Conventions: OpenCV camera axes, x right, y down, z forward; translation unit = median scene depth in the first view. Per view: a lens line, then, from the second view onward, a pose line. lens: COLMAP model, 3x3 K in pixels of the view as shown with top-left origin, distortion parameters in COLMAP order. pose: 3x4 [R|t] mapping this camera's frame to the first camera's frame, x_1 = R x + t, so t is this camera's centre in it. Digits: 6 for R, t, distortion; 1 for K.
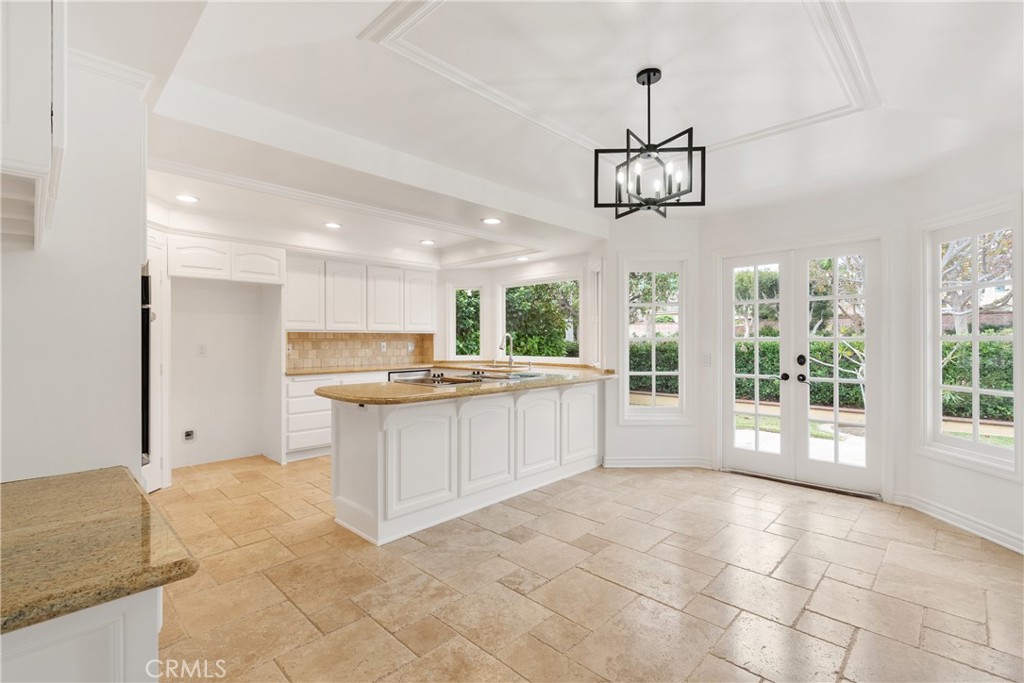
lens RADIAL K [[466.3, 0, 515.0], [0, 466.3, 339.8], [0, 0, 1]] dist [-0.000341, -0.000118]
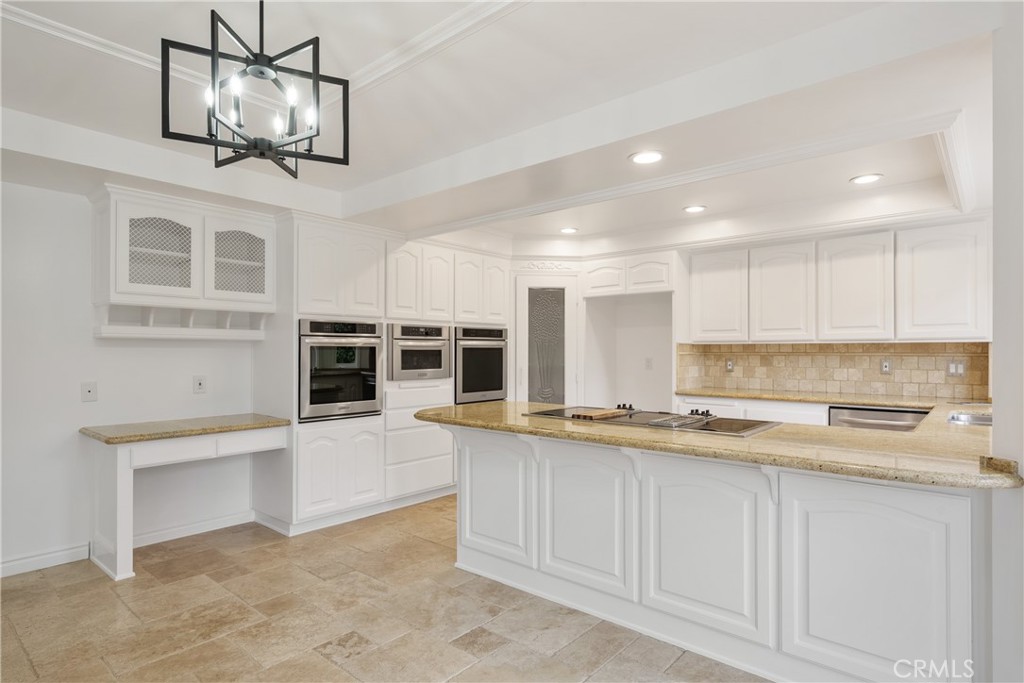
lens RADIAL K [[550.8, 0, 512.7], [0, 550.8, 348.9], [0, 0, 1]] dist [0.003165, -0.000326]
pose [[0.051651, -0.002902, -0.998661, 0.558177], [-0.001320, 0.999995, -0.002974, -0.005694], [0.998664, 0.001472, 0.051647, 0.685300]]
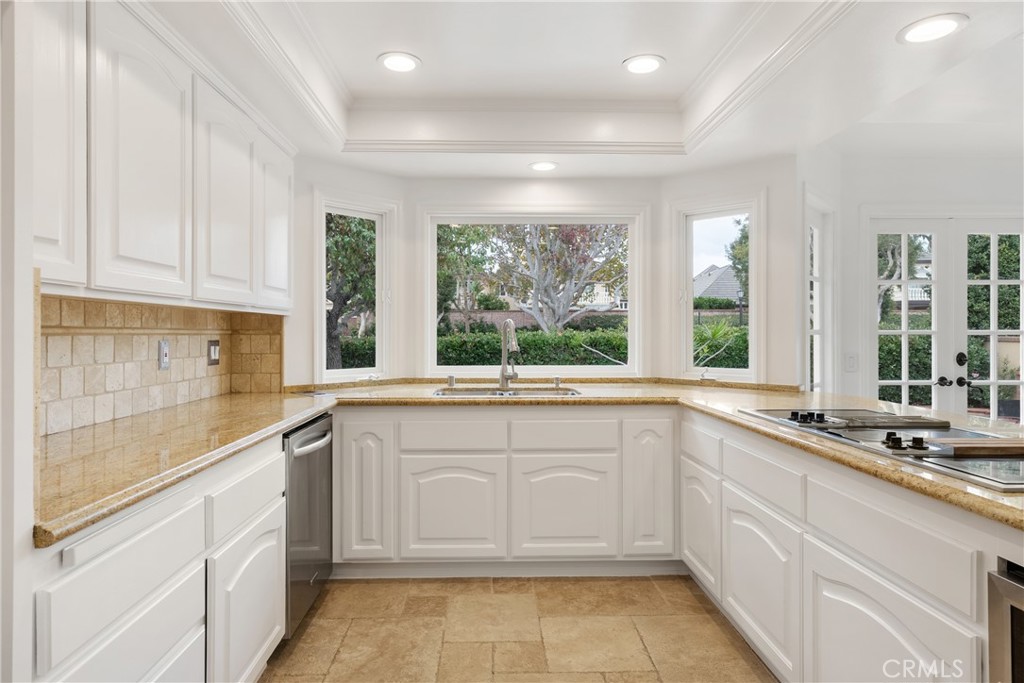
lens RADIAL K [[568.2, 0, 515.4], [0, 568.2, 326.4], [0, 0, 1]] dist [0.003206, 0.000778]
pose [[0.688769, 0.011719, 0.724886, -0.558201], [-0.002231, 0.999899, -0.014045, 0.002274], [-0.724978, 0.008057, 0.688725, 0.791454]]
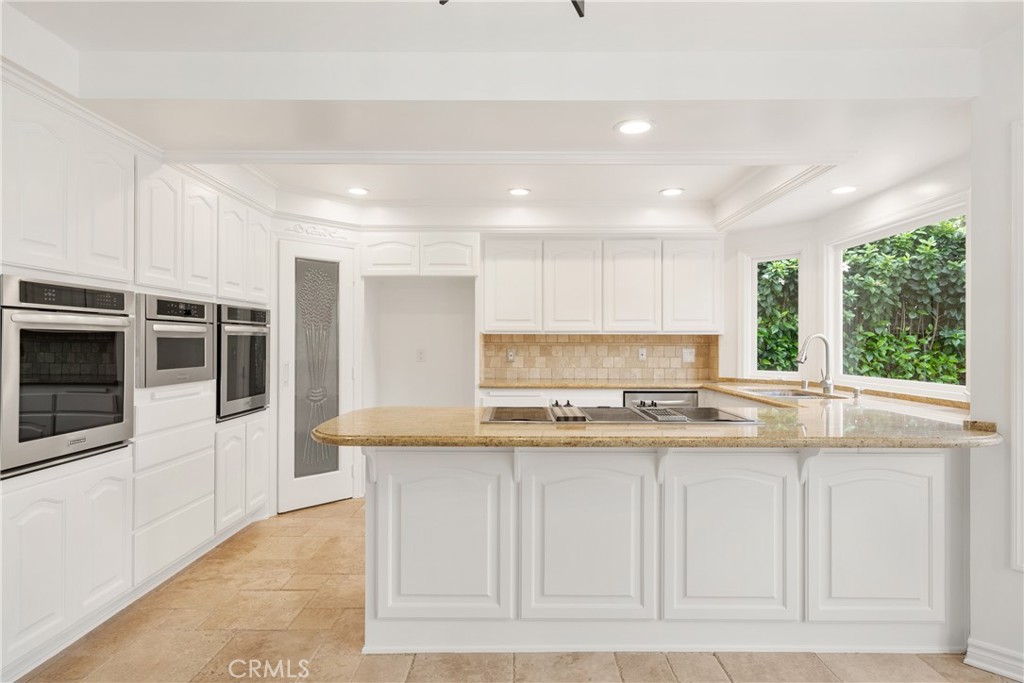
lens RADIAL K [[573.1, 0, 514.6], [0, 573.1, 340.7], [0, 0, 1]] dist [0.005950, 0.001147]
pose [[0.689626, 0.000248, -0.724165, 0.292132], [-0.003751, 0.999988, -0.003230, -0.002395], [0.724156, 0.004944, 0.689619, 0.379798]]
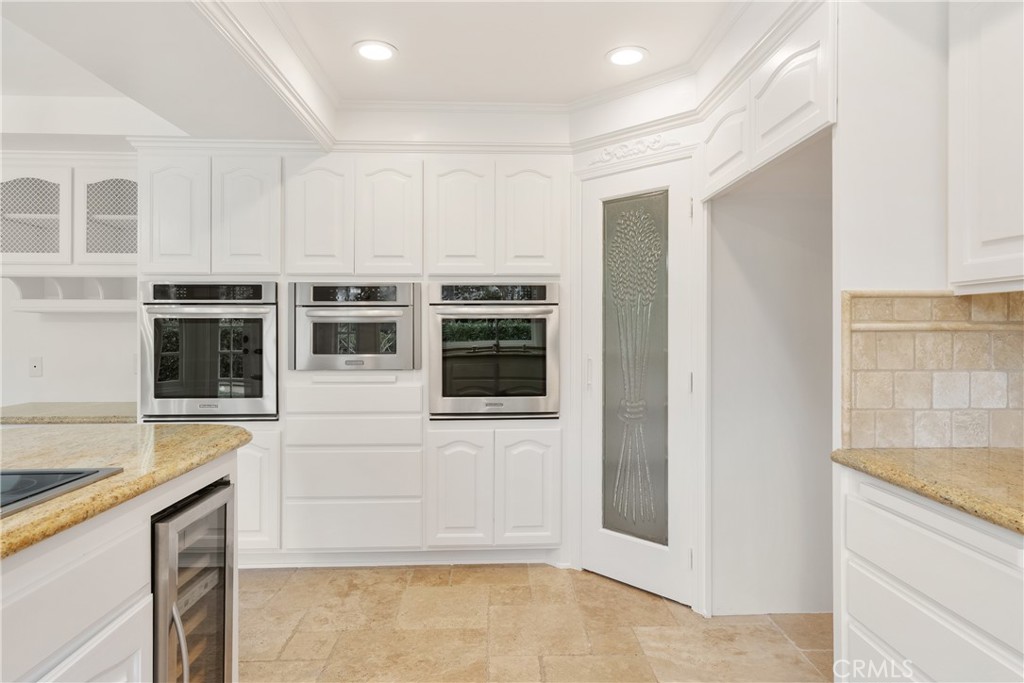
lens RADIAL K [[568.2, 0, 515.4], [0, 568.2, 326.4], [0, 0, 1]] dist [0.003206, 0.000778]
pose [[-0.691549, 0.000502, -0.722329, -0.137705], [0.002203, 0.999997, -0.001415, -0.001164], [0.722326, -0.002570, -0.691548, 1.166733]]
